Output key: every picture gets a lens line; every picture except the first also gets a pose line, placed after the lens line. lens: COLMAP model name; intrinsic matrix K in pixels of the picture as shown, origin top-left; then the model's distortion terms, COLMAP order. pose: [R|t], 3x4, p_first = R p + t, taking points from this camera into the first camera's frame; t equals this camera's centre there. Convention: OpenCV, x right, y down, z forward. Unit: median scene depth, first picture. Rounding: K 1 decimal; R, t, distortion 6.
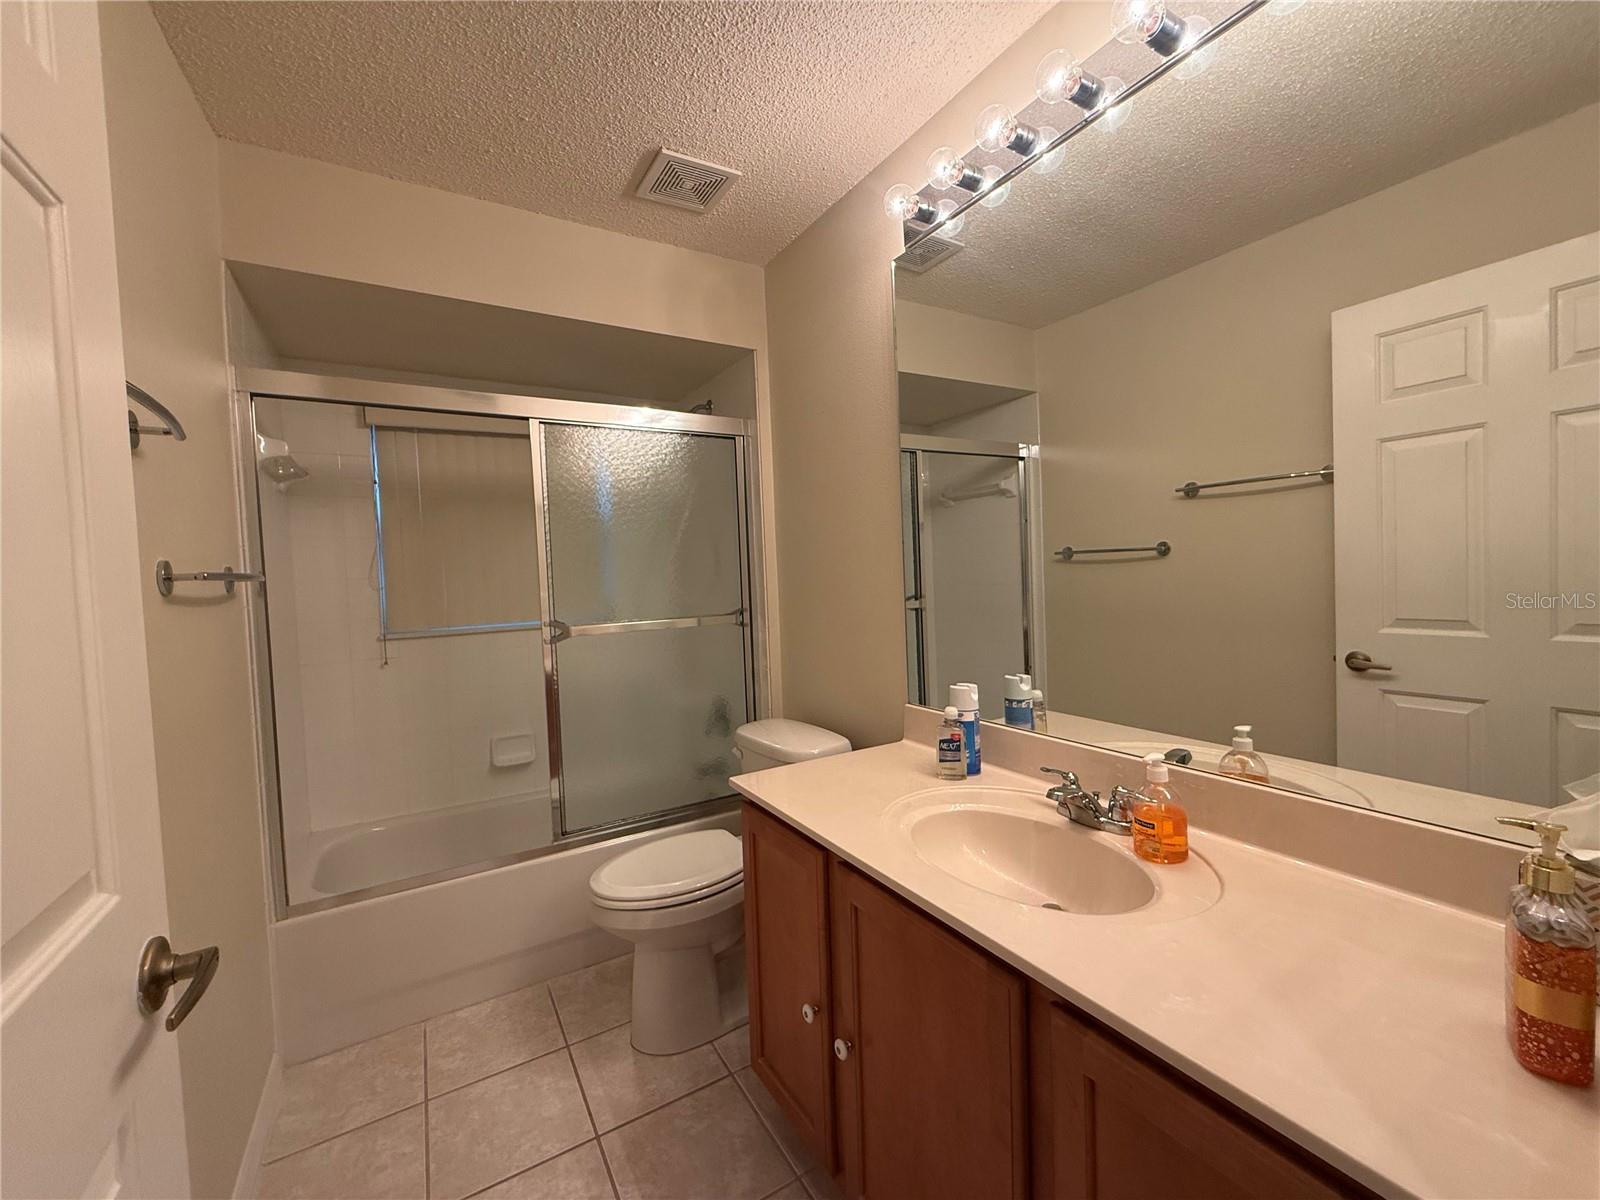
lens RADIAL K [[640.0, 0, 797.1], [0, 640.0, 597.3], [0, 0, 1]] dist [0.000533, 0.000420]
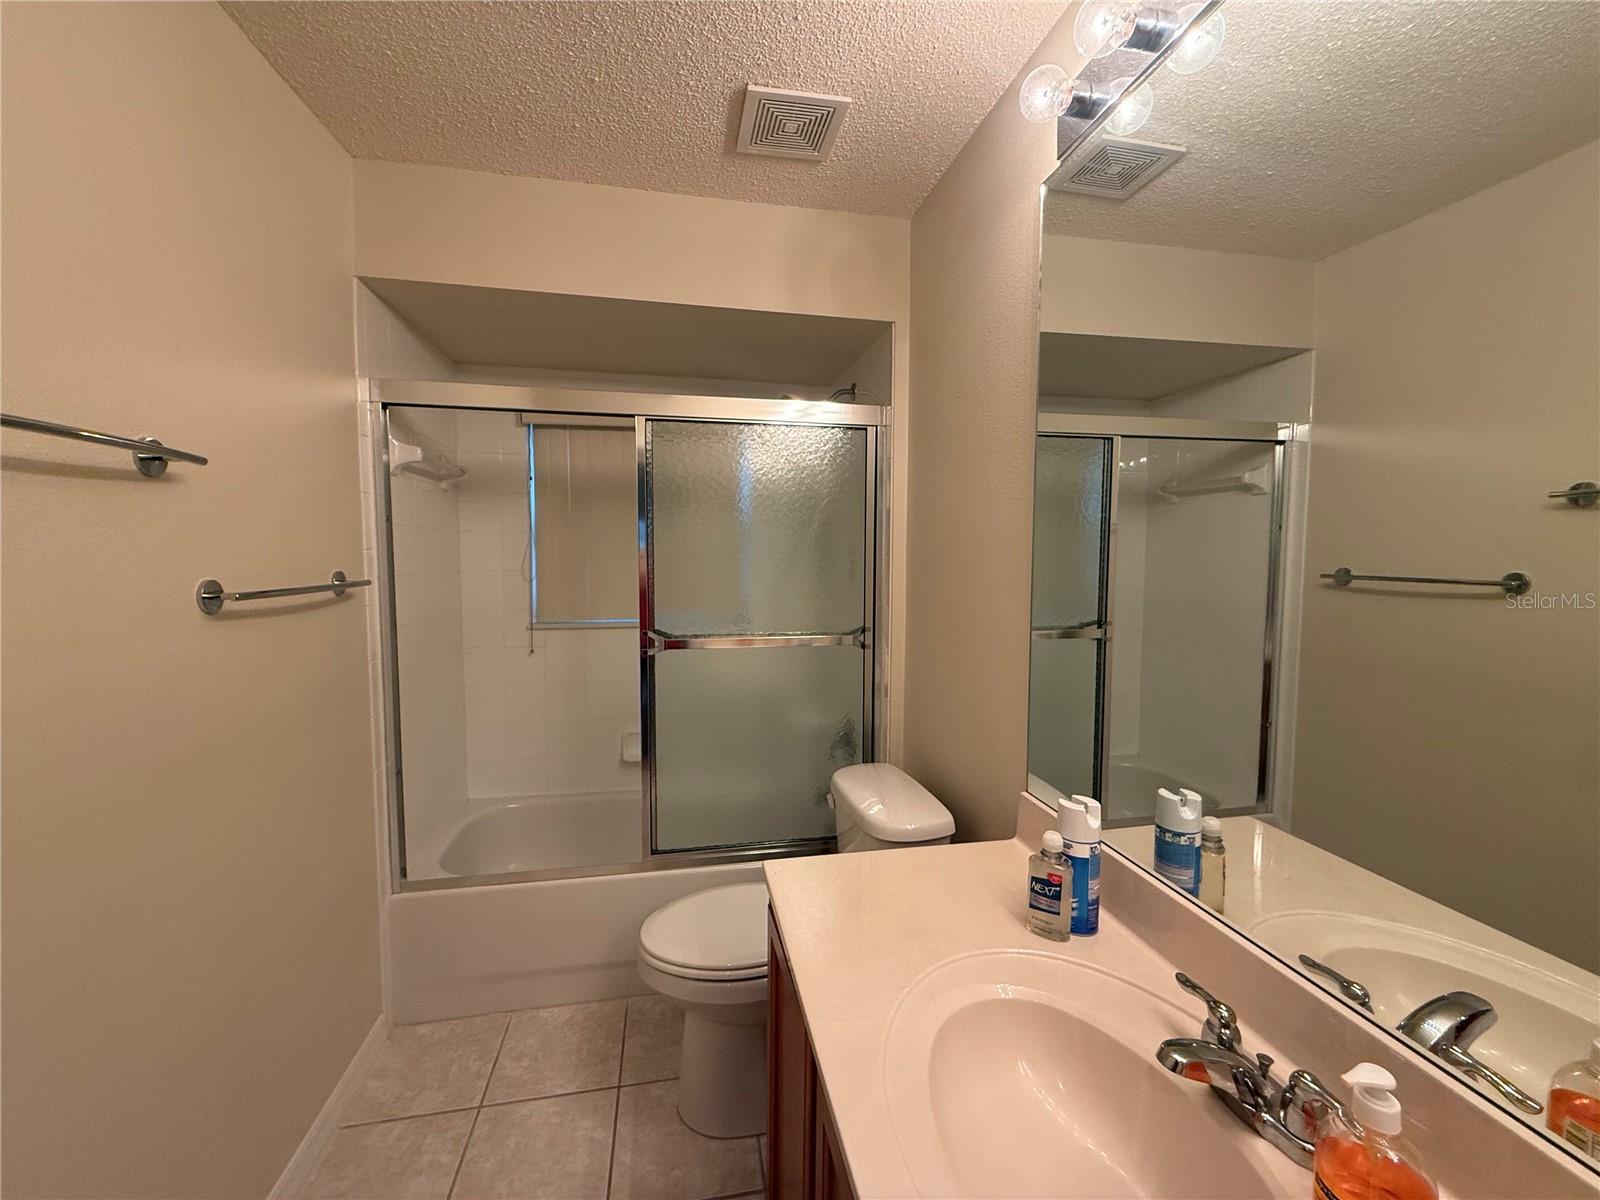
lens RADIAL K [[640.0, 0, 797.2], [0, 640.0, 598.5], [0, 0, 1]] dist [0.000533, 0.000420]
pose [[0.940255, 0.066493, -0.333915, 0.139339], [-0.053659, 0.997428, 0.047523, -0.069997], [0.336216, -0.026766, 0.941404, 0.189354]]
